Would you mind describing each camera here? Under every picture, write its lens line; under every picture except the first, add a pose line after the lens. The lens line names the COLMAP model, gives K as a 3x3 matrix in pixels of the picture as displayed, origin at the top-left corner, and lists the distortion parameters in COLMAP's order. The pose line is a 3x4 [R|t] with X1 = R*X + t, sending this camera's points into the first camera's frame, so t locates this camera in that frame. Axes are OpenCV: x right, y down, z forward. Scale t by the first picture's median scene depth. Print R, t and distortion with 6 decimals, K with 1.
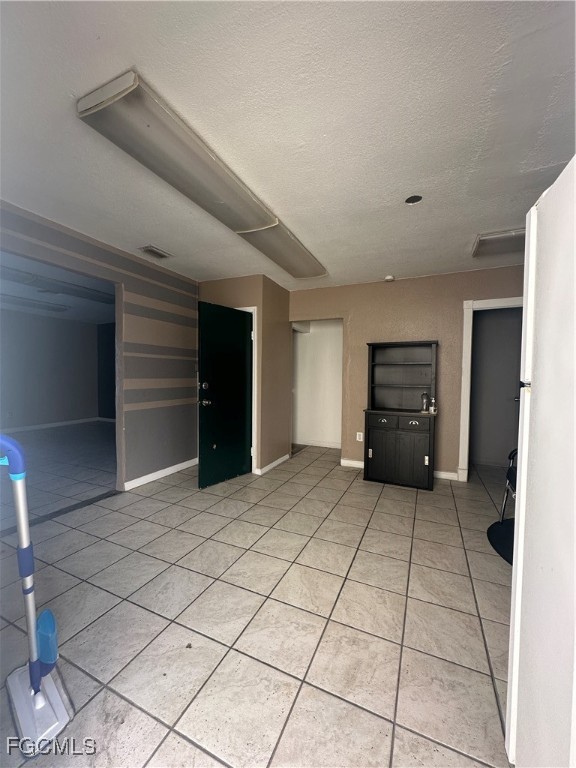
lens RADIAL K [[304.9, 0, 289.1], [0, 304.9, 385.8], [0, 0, 1]] dist [-0.007288, 0.000242]
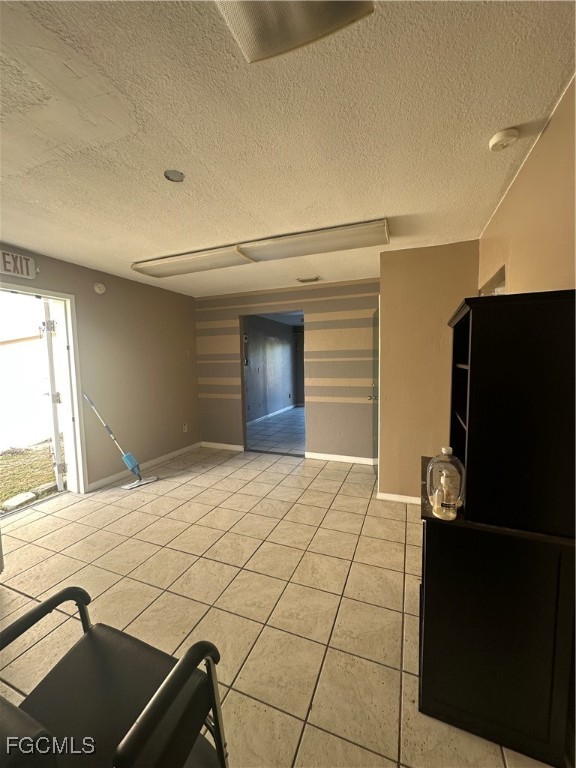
lens RADIAL K [[304.9, 0, 290.2], [0, 304.9, 384.6], [0, 0, 1]] dist [-0.007288, 0.000242]
pose [[0.052889, 0.062565, -0.996639, 0.980662], [-0.020340, 0.997896, 0.061564, -0.090697], [0.998393, 0.017016, 0.054051, 0.985595]]
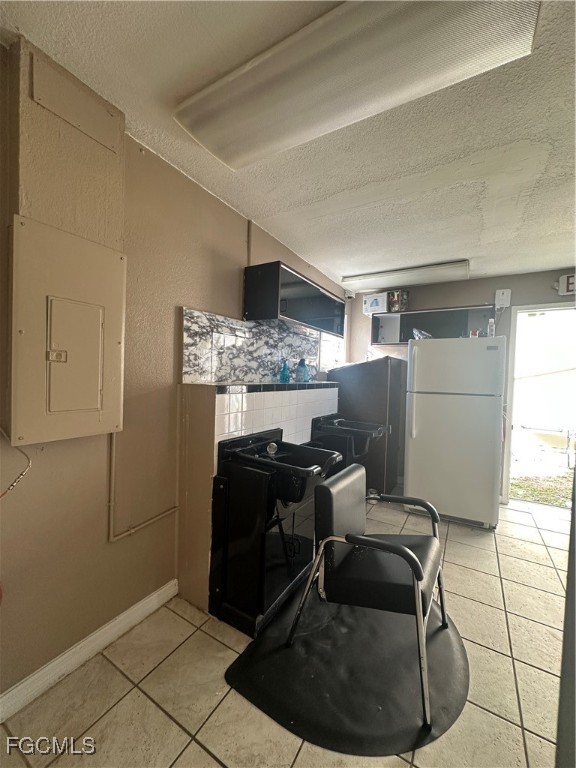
lens RADIAL K [[304.9, 0, 286.6], [0, 304.9, 385.4], [0, 0, 1]] dist [-0.007288, 0.000242]
pose [[-0.991876, -0.044951, 0.119002, 0.819709], [-0.037004, 0.996987, 0.068168, -0.073209], [-0.121708, 0.063211, -0.990551, 1.359216]]
